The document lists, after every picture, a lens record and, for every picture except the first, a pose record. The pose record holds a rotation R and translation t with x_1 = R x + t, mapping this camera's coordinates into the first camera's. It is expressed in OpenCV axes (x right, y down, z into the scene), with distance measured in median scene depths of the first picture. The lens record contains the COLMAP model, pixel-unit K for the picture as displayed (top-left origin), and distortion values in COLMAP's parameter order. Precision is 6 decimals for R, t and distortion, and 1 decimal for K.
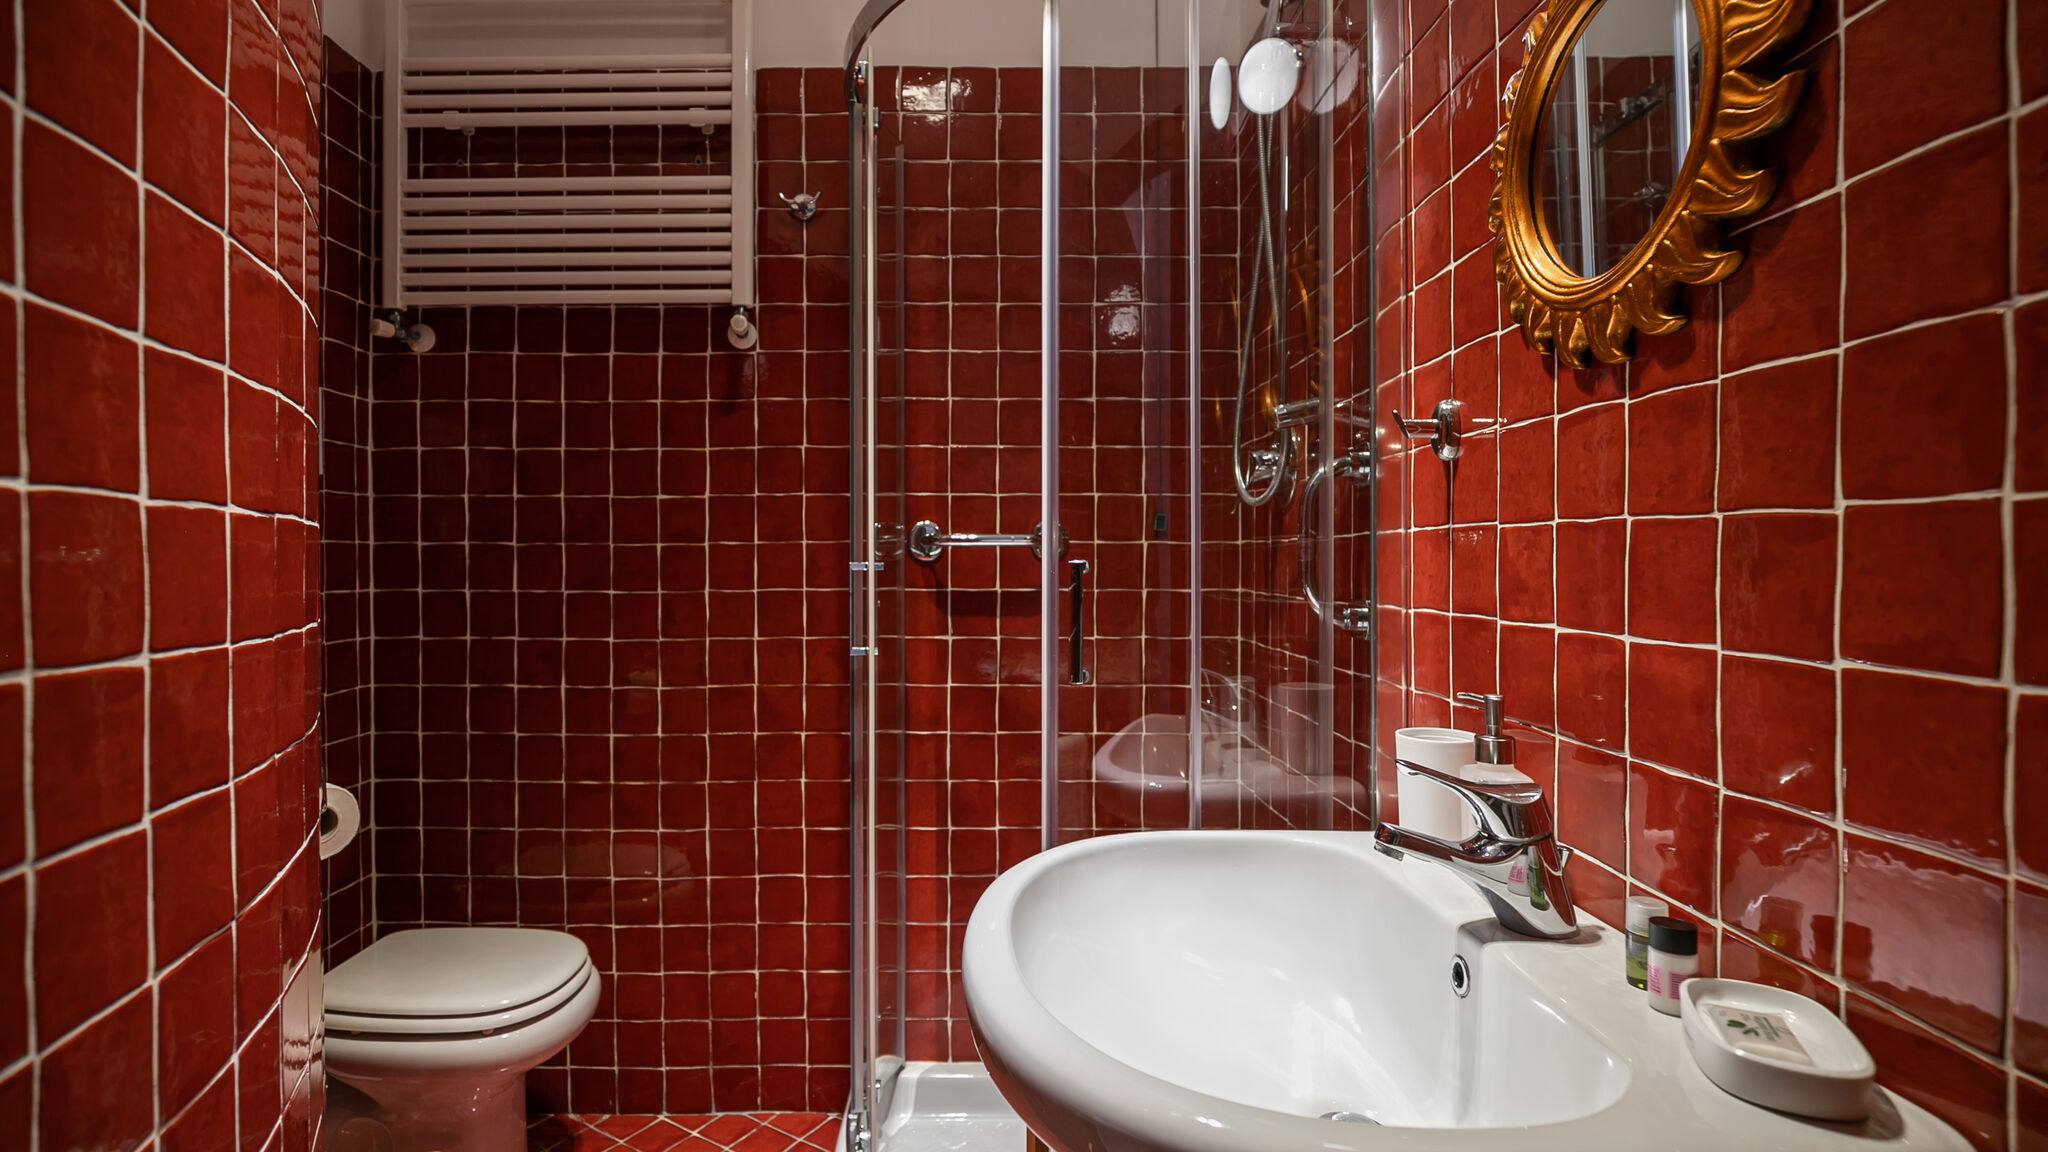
lens RADIAL K [[865.8, 0, 1032.5], [0, 865.8, 584.0], [0, 0, 1]] dist [-0.028439, 0.007229]
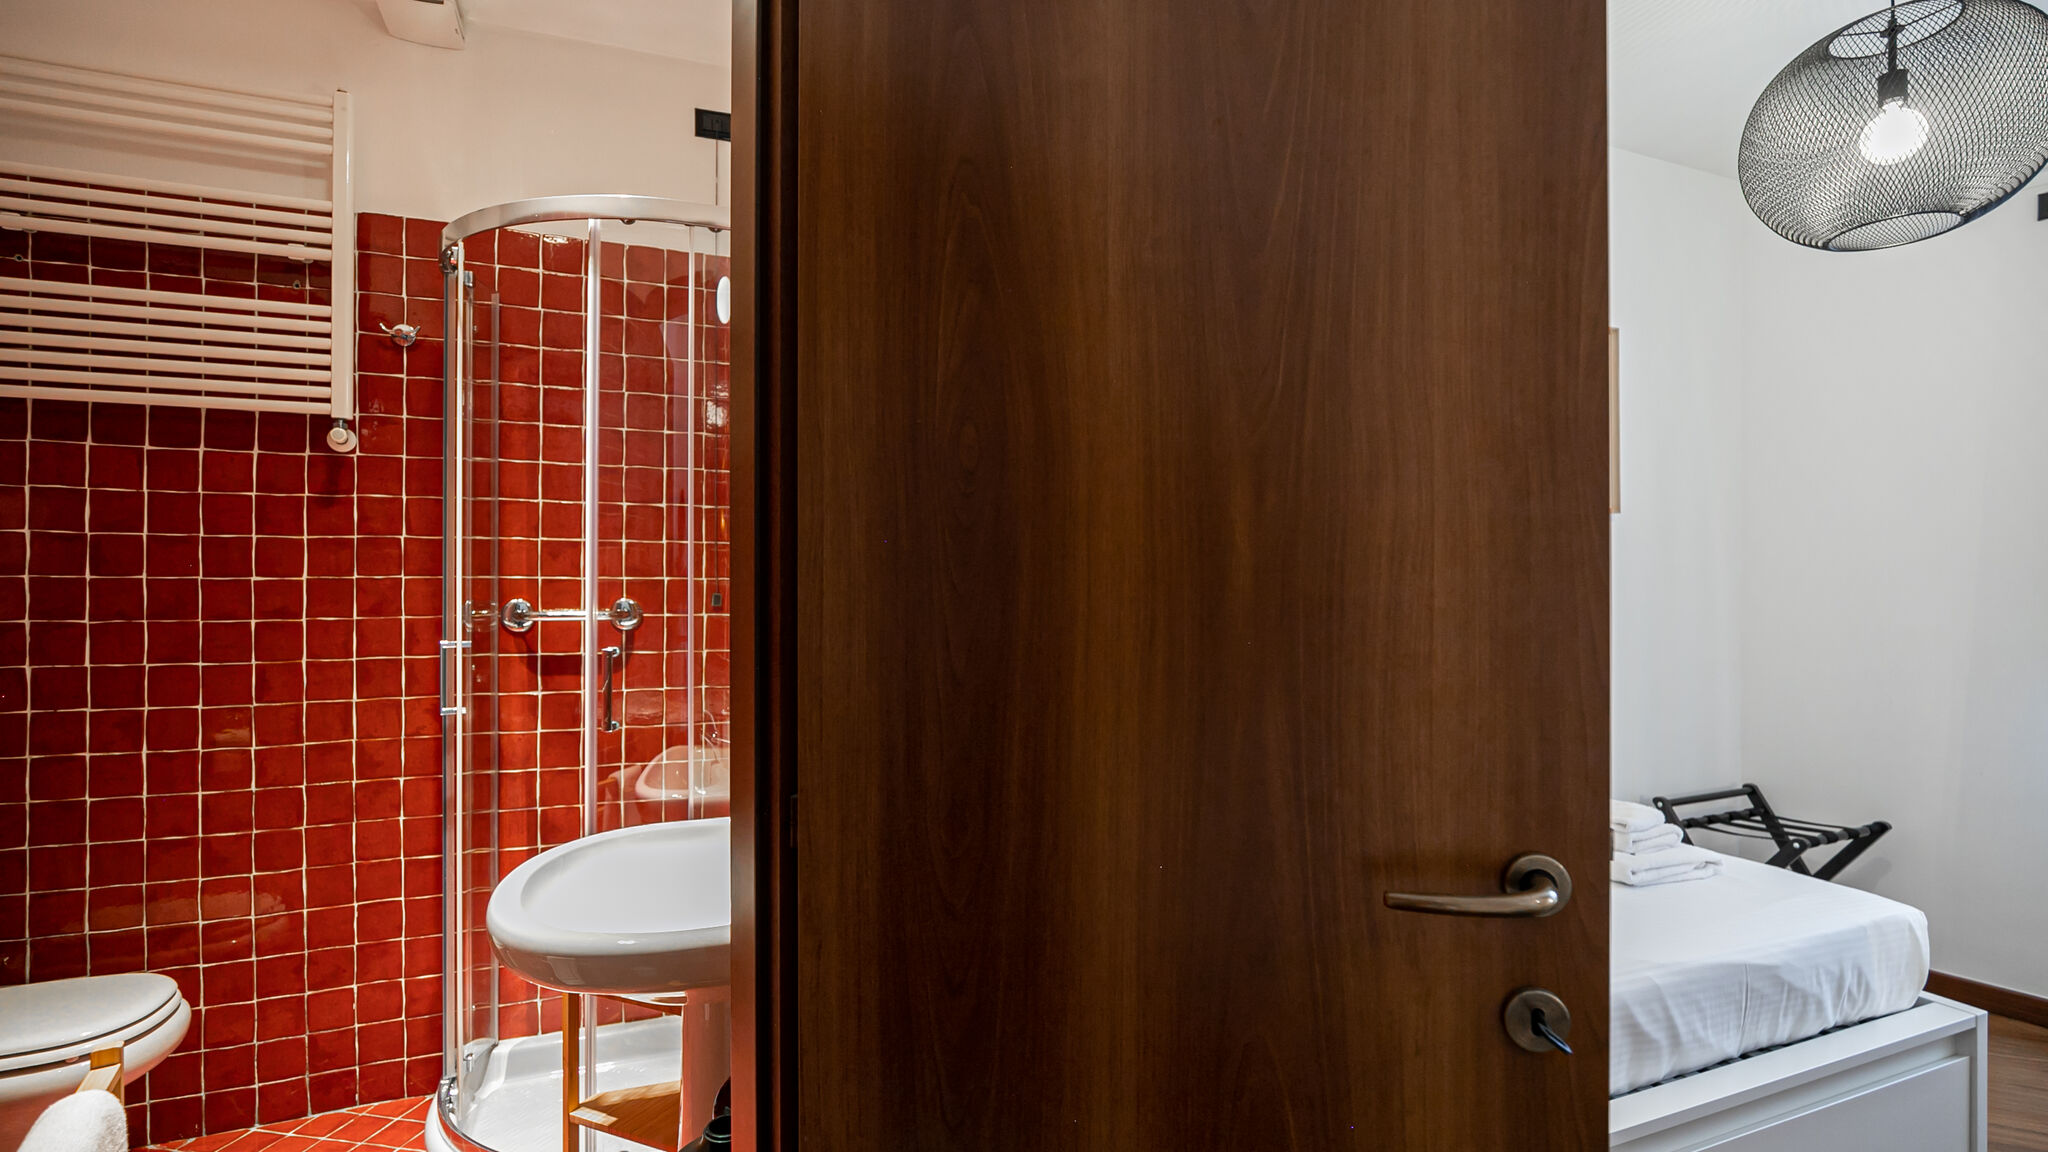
lens RADIAL K [[865.8, 0, 1032.5], [0, 865.8, 584.0], [0, 0, 1]] dist [-0.028439, 0.007229]
pose [[0.939464, -0.000928, 0.342645, 0.148263], [0.006375, 0.999871, -0.014771, -0.072163], [-0.342587, 0.016061, 0.939349, -0.406151]]
